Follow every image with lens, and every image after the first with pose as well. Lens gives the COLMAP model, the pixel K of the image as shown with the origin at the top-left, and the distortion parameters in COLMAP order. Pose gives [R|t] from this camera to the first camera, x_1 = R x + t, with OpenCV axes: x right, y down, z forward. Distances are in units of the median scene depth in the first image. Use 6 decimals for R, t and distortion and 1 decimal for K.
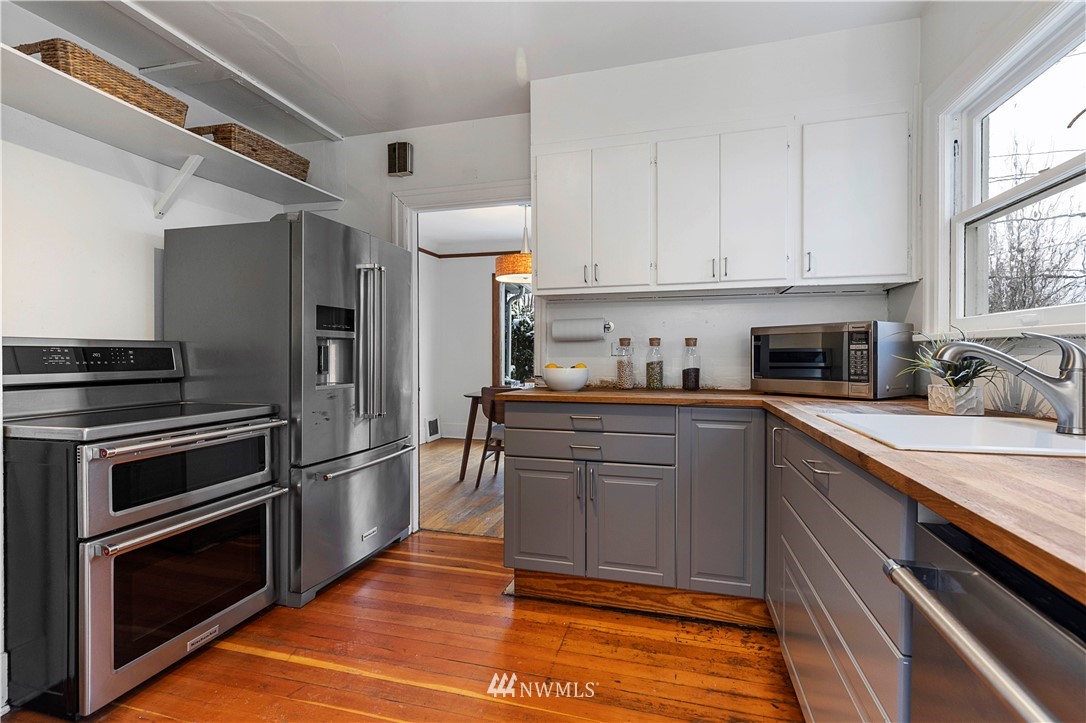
lens RADIAL K [[497.6, 0, 543.5], [0, 497.6, 359.1], [0, 0, 1]] dist [0.009791, -0.001283]
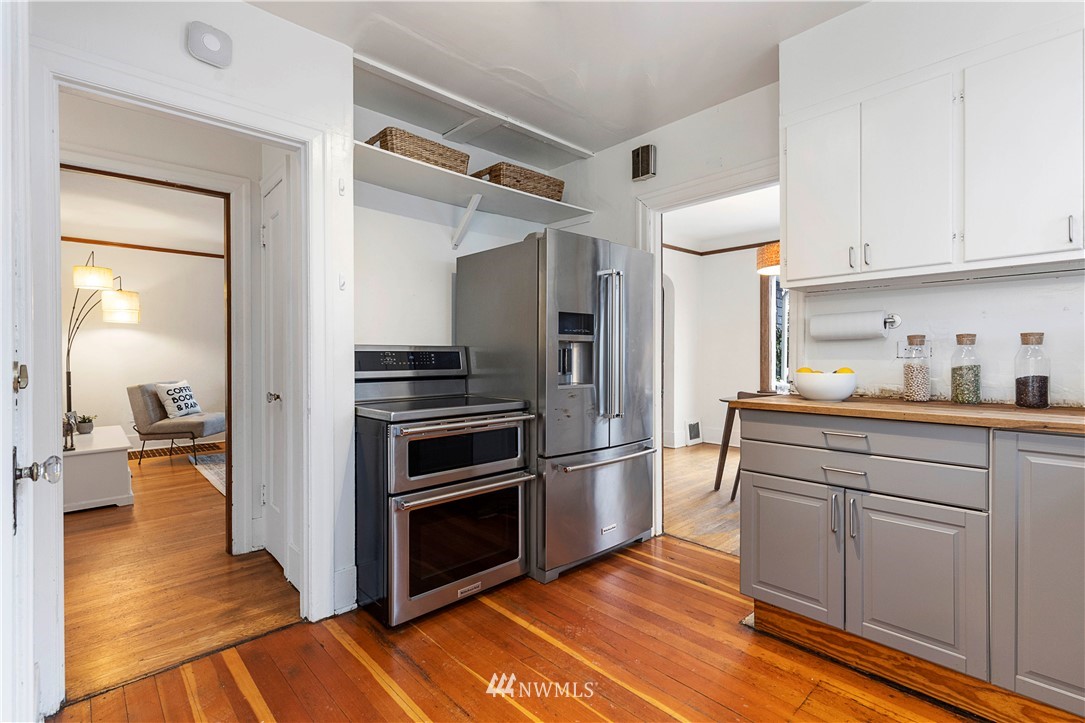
lens RADIAL K [[497.1, 0, 543.0], [0, 497.1, 359.1], [0, 0, 1]] dist [0.009791, -0.001283]
pose [[0.854511, 0.002207, -0.519429, 0.079835], [-0.003310, 0.999994, -0.001195, -0.002642], [0.519423, 0.002740, 0.854513, 0.043542]]
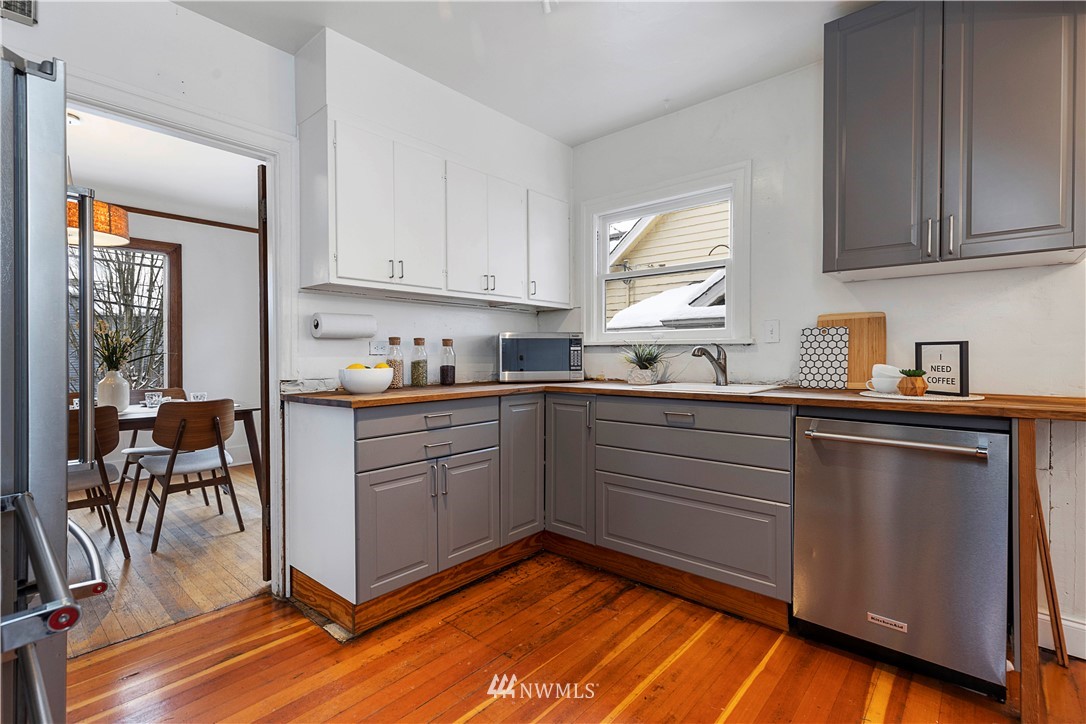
lens RADIAL K [[496.7, 0, 546.1], [0, 496.7, 356.9], [0, 0, 1]] dist [-0.000394, -0.000206]
pose [[0.430030, -0.006230, 0.902793, -0.668554], [0.011522, 0.999933, 0.001413, -0.000639], [-0.902741, 0.009795, 0.430072, 0.332248]]
